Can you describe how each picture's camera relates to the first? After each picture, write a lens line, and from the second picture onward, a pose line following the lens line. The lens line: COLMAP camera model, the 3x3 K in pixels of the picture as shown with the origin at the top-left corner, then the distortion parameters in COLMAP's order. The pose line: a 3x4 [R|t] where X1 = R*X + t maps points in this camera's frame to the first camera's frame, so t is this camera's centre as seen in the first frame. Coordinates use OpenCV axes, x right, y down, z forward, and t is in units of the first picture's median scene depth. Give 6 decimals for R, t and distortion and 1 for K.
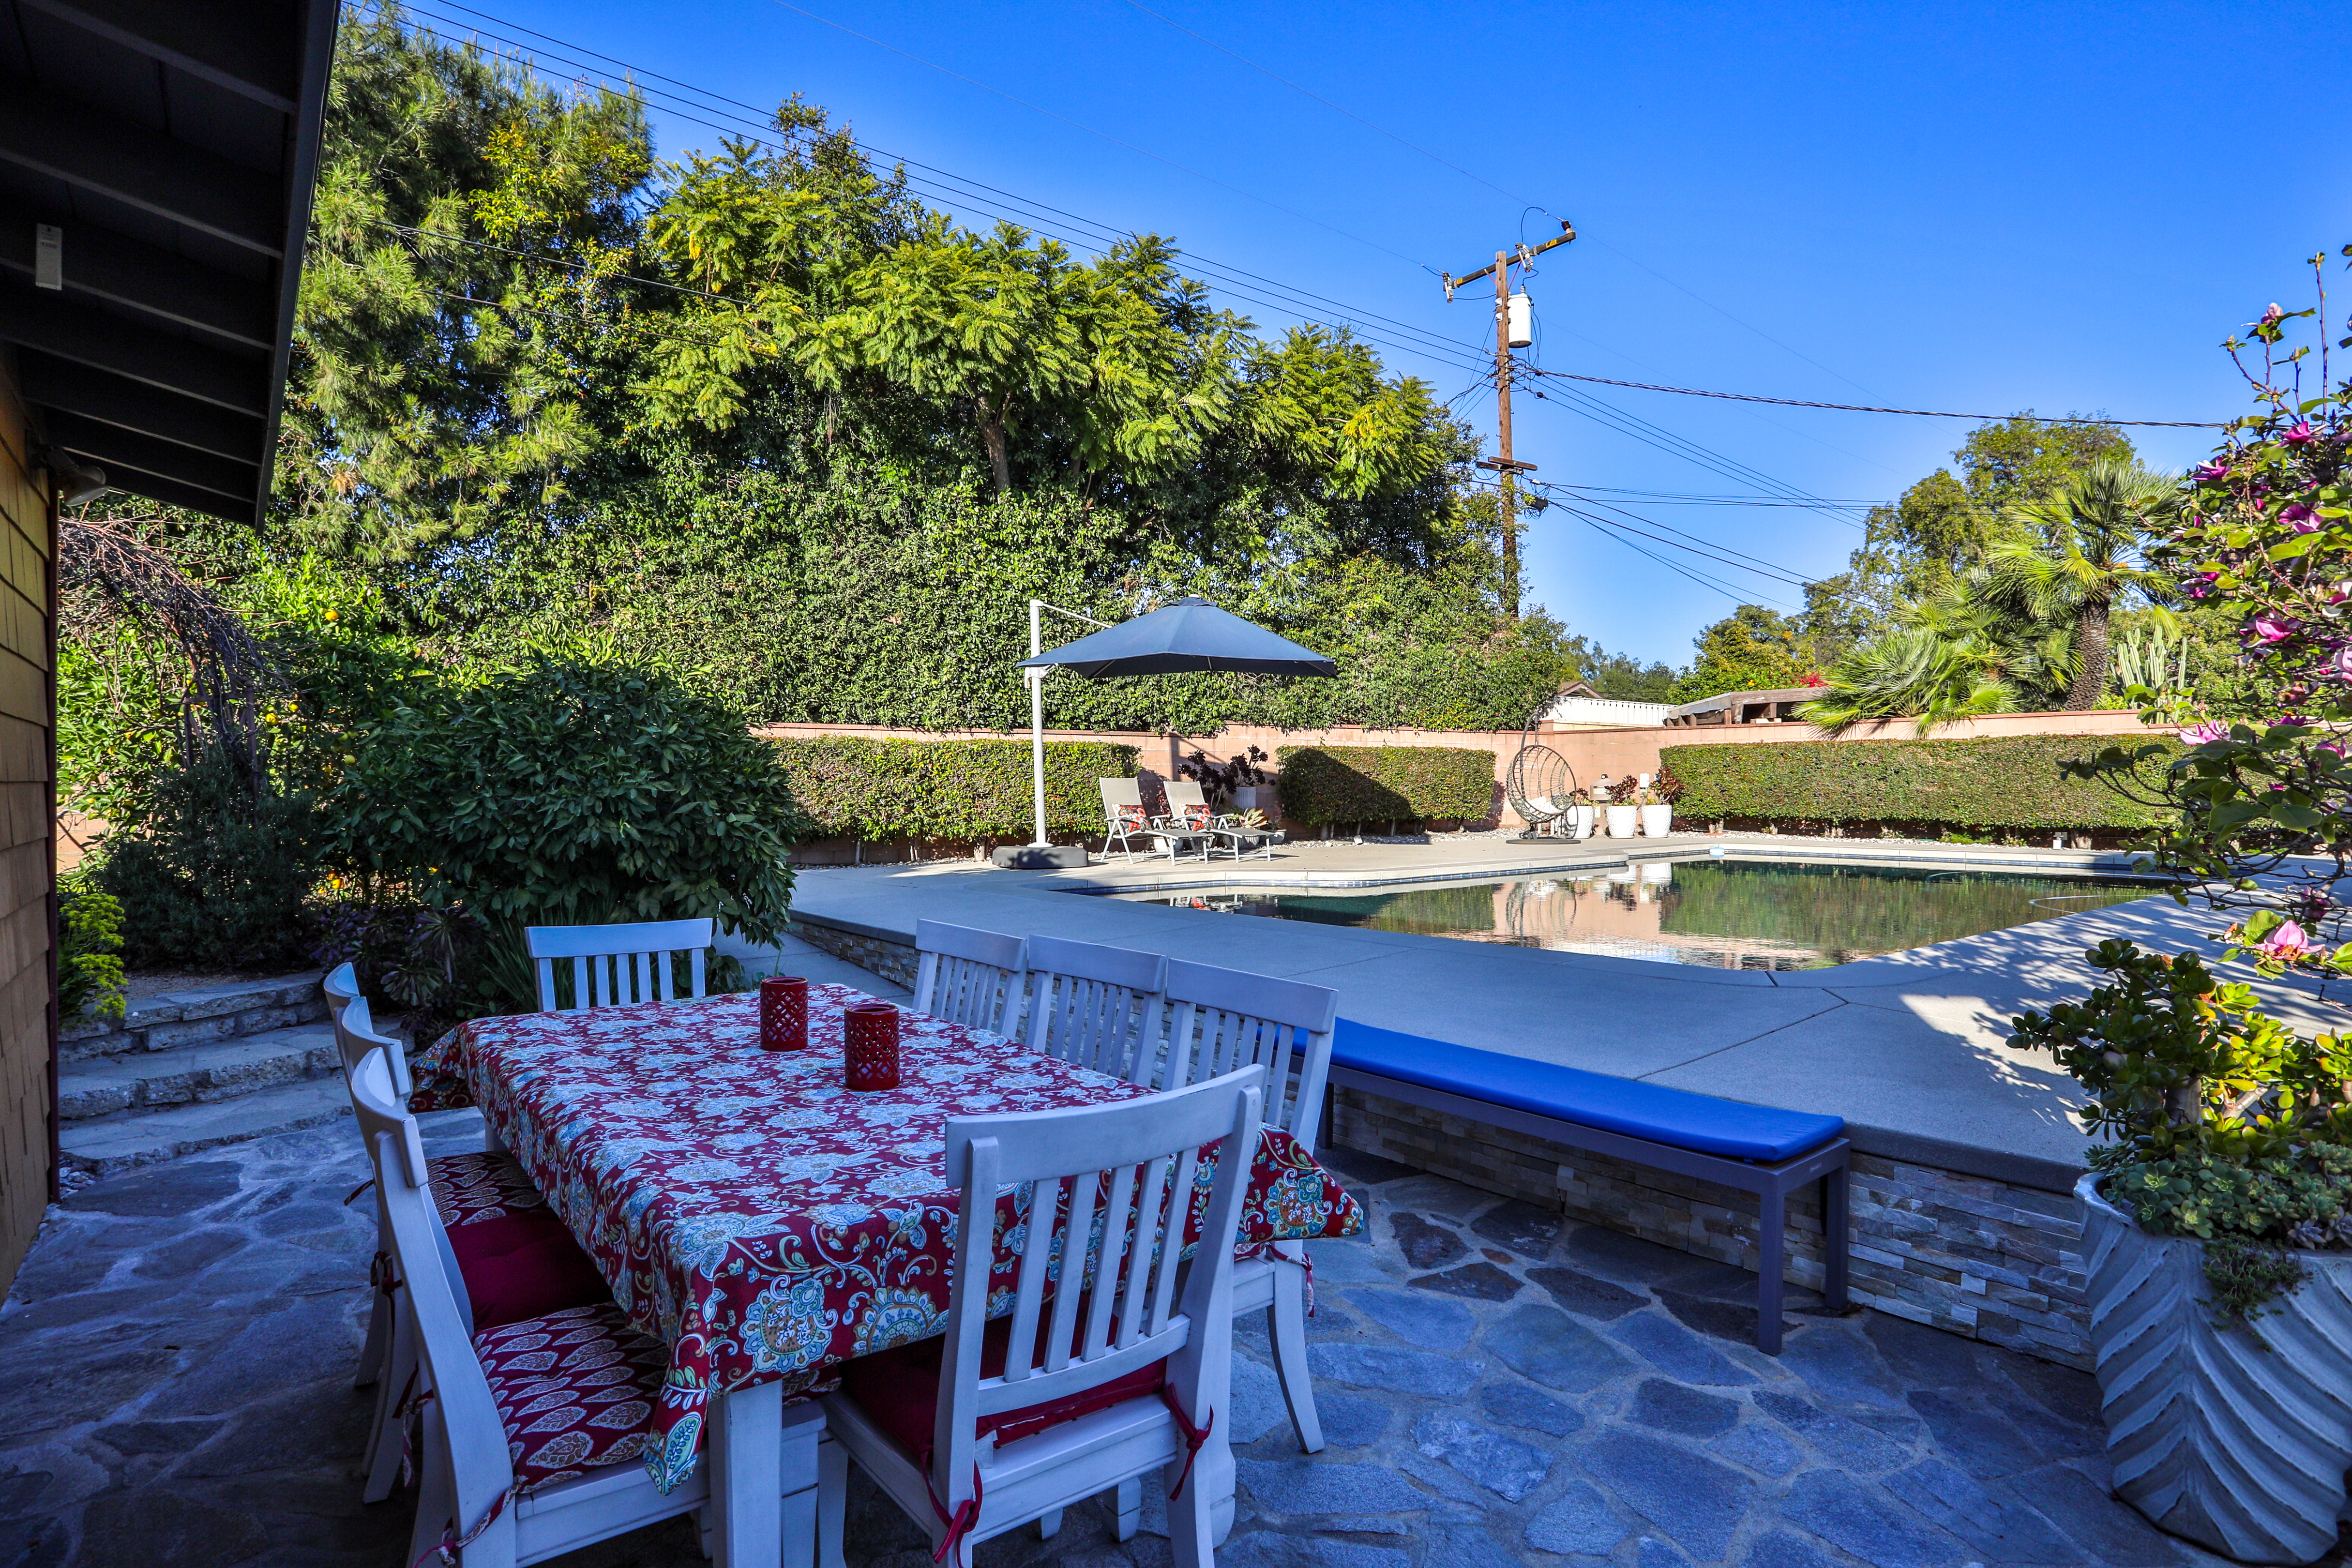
lens RADIAL K [[1221.3, 0, 1162.3], [0, 1221.3, 785.4], [0, 0, 1]] dist [-0.086039, 0.040364]
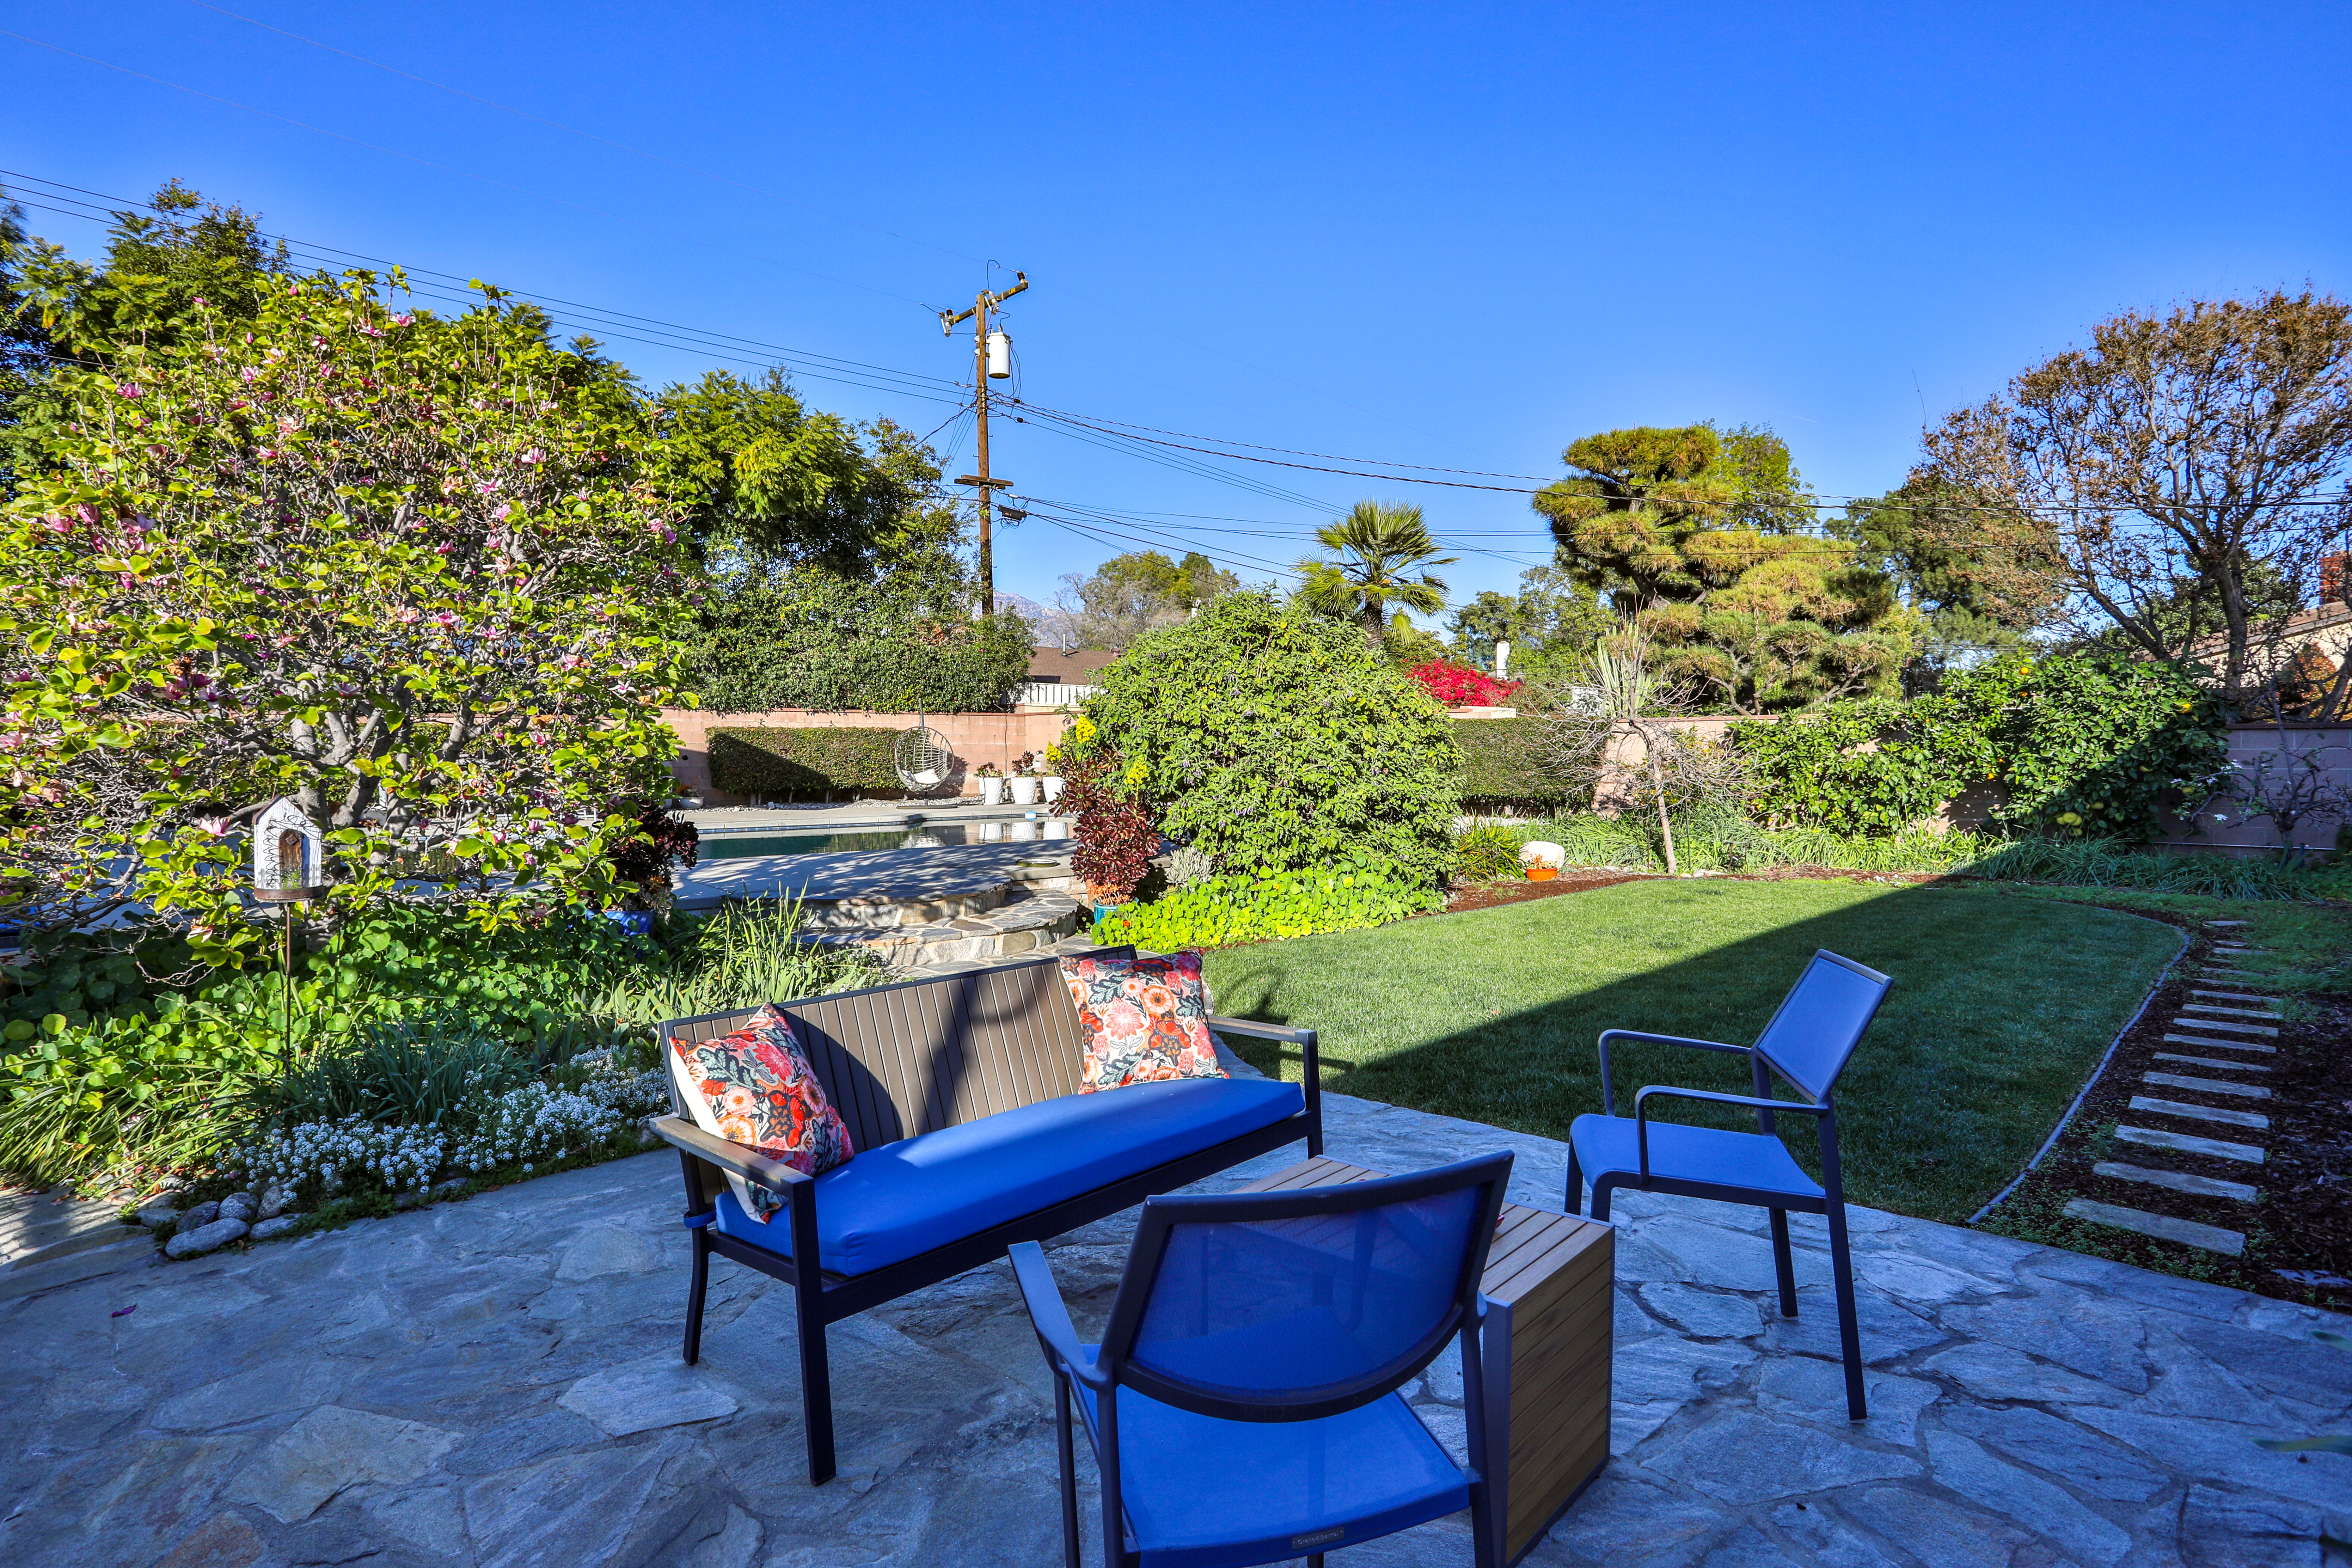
lens RADIAL K [[1221.3, 0, 1162.3], [0, 1221.3, 785.4], [0, 0, 1]] dist [-0.086039, 0.040364]
pose [[0.992470, -0.001871, 0.122475, 0.405582], [-0.000618, 0.999794, 0.020282, 0.000658], [-0.122488, -0.020205, 0.992264, -0.227591]]
